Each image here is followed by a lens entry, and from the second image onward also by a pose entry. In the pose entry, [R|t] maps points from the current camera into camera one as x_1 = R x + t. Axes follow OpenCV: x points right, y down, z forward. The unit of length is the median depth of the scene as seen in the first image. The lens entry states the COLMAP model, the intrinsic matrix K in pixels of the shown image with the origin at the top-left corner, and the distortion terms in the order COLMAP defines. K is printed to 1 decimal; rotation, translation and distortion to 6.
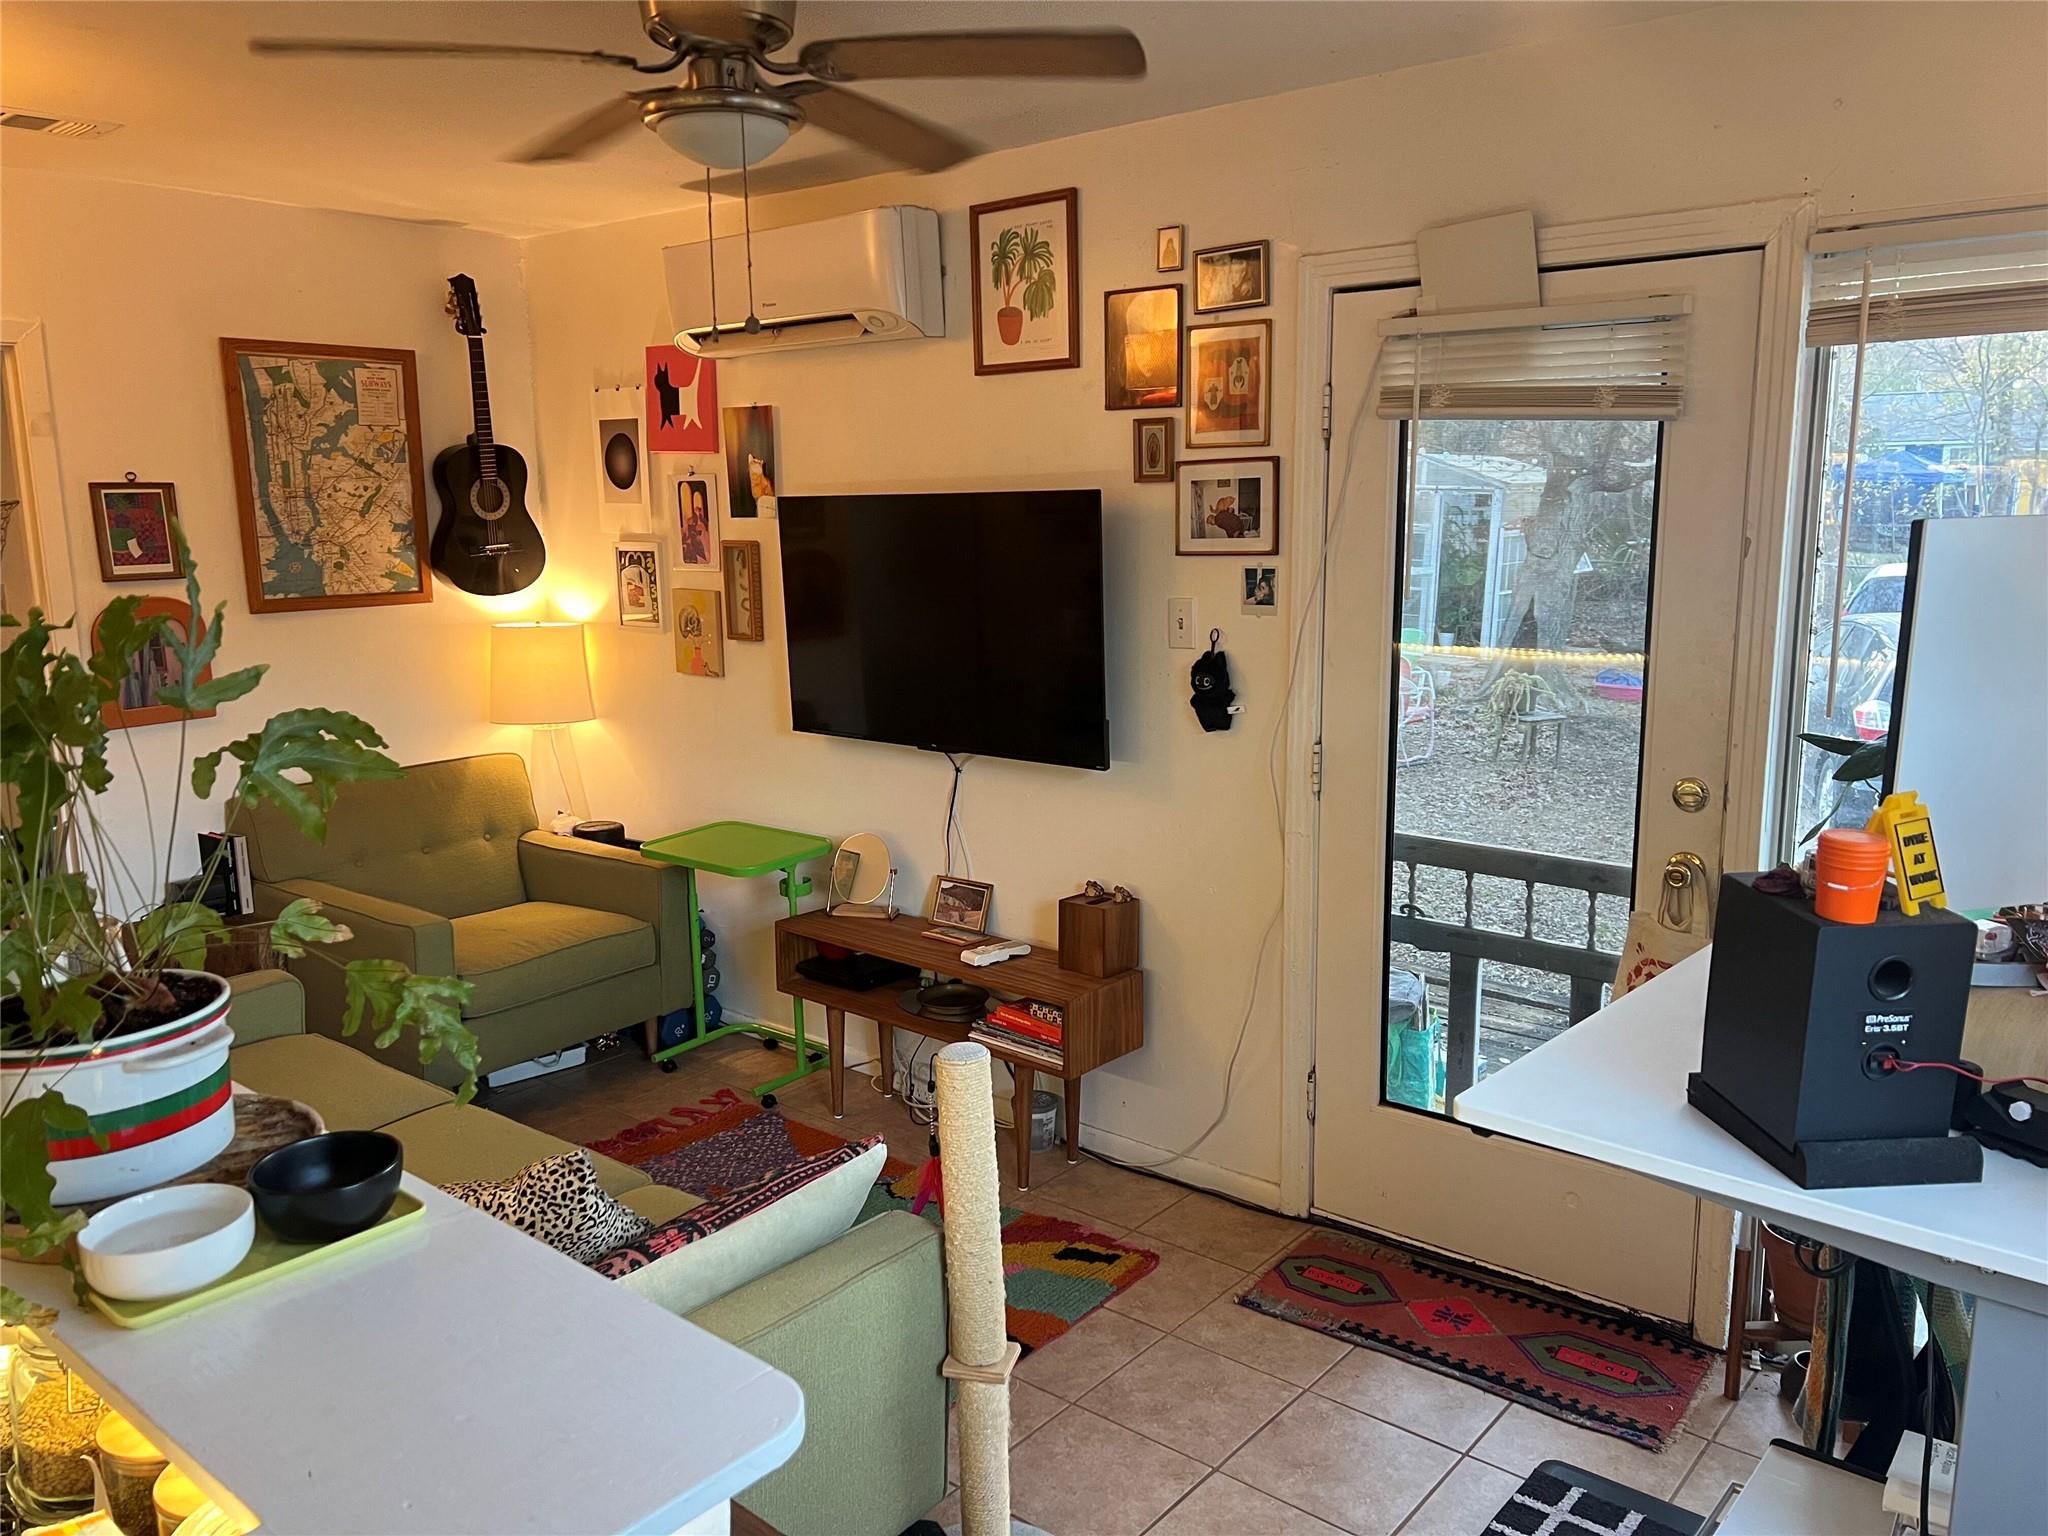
lens RADIAL K [[1530.3, 0, 1012.2], [0, 1530.3, 771.4], [0, 0, 1]] dist [0.063008, -0.069539]
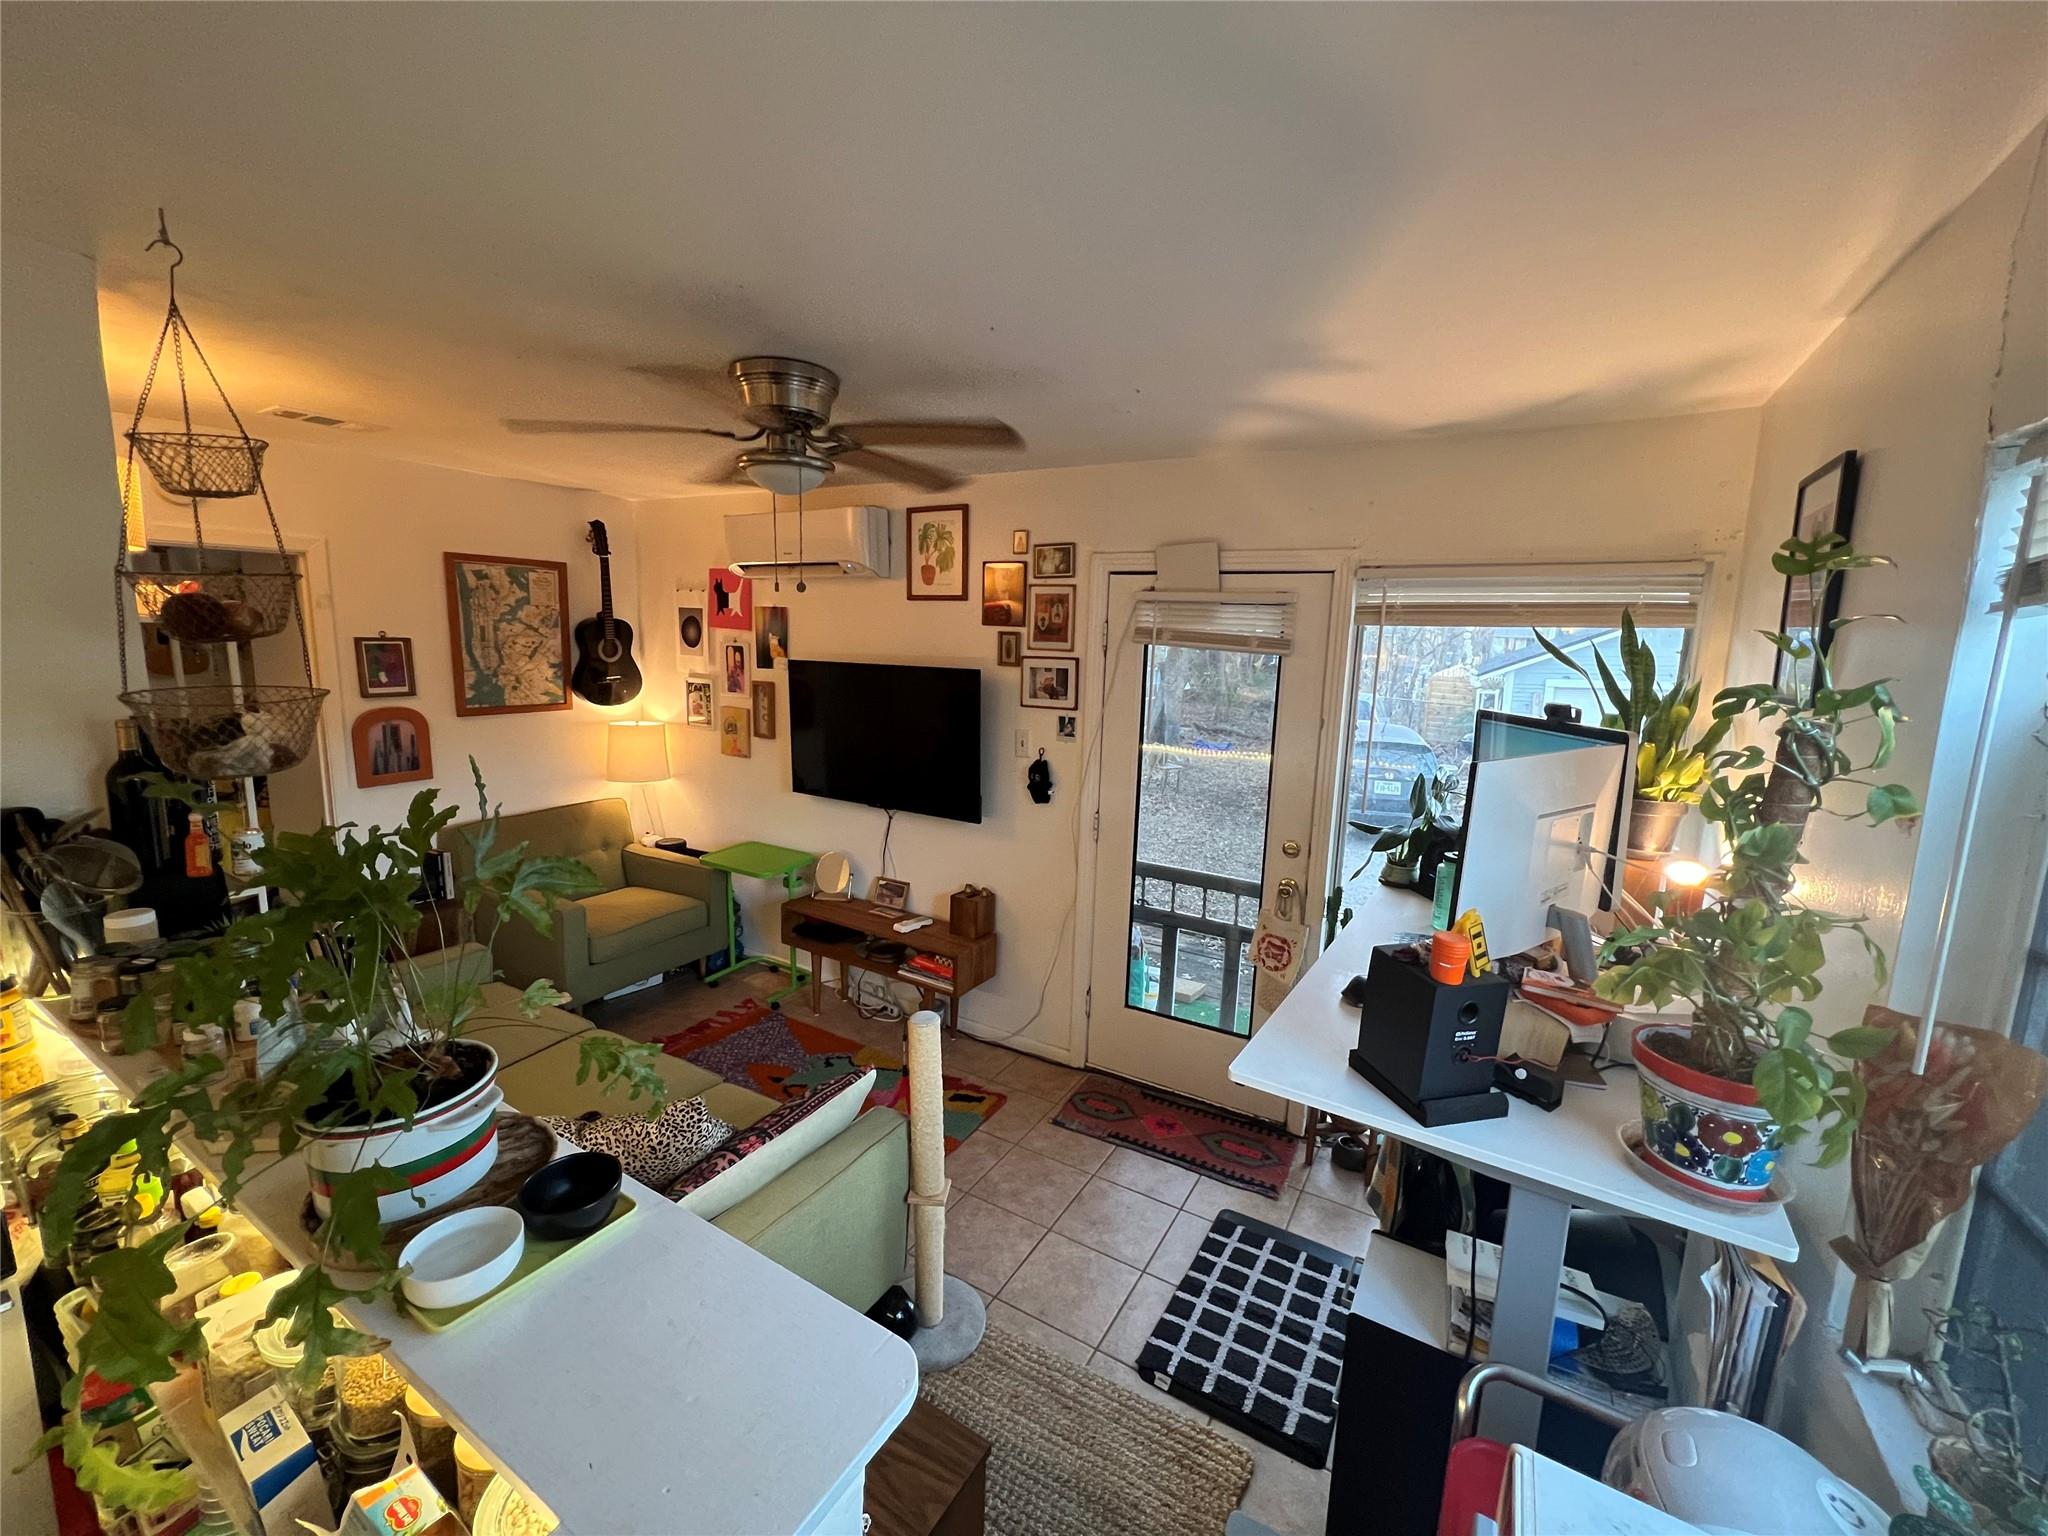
lens RADIAL K [[819.1, 0, 1025.4], [0, 819.1, 764.3], [0, 0, 1]] dist [-0.002025, 0.000631]
pose [[0.985371, 0.018087, 0.169460, -0.051540], [-0.014656, 0.999662, -0.021474, -0.052766], [-0.169791, 0.018676, 0.985303, 0.042906]]
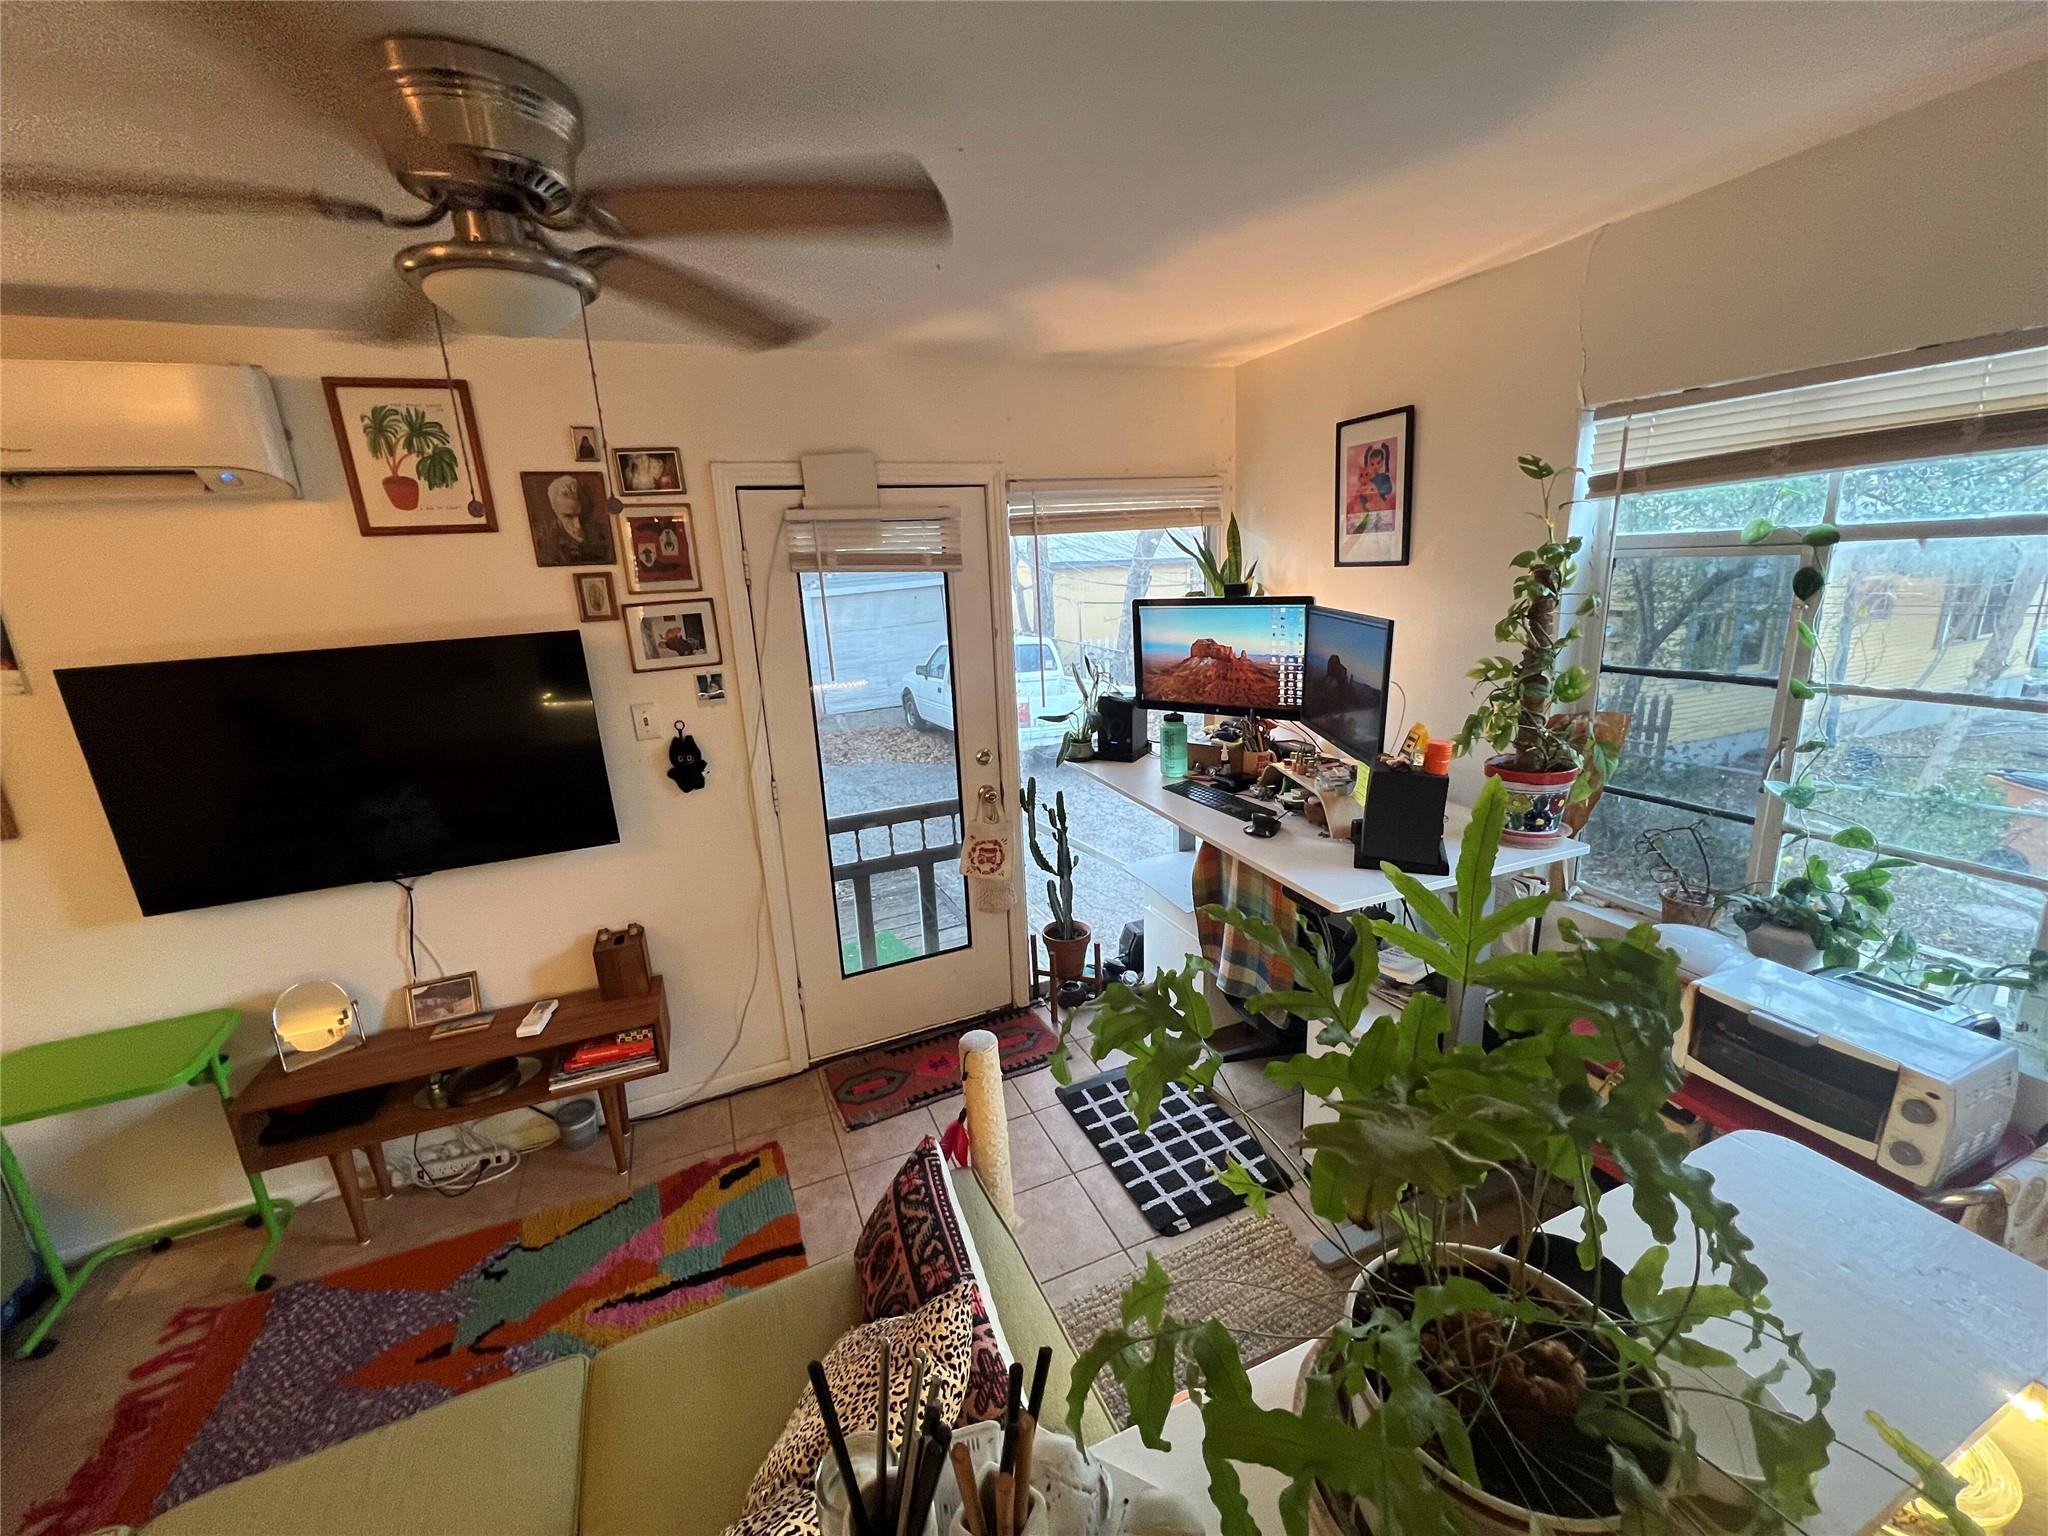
lens RADIAL K [[819.1, 0, 1032.3], [0, 819.1, 759.7], [0, 0, 1]] dist [-0.002025, 0.000631]
pose [[0.452984, -0.226084, 0.862375, -0.379673], [0.199100, 0.968534, 0.149333, -0.106728], [-0.869002, 0.104054, 0.483744, 0.358117]]
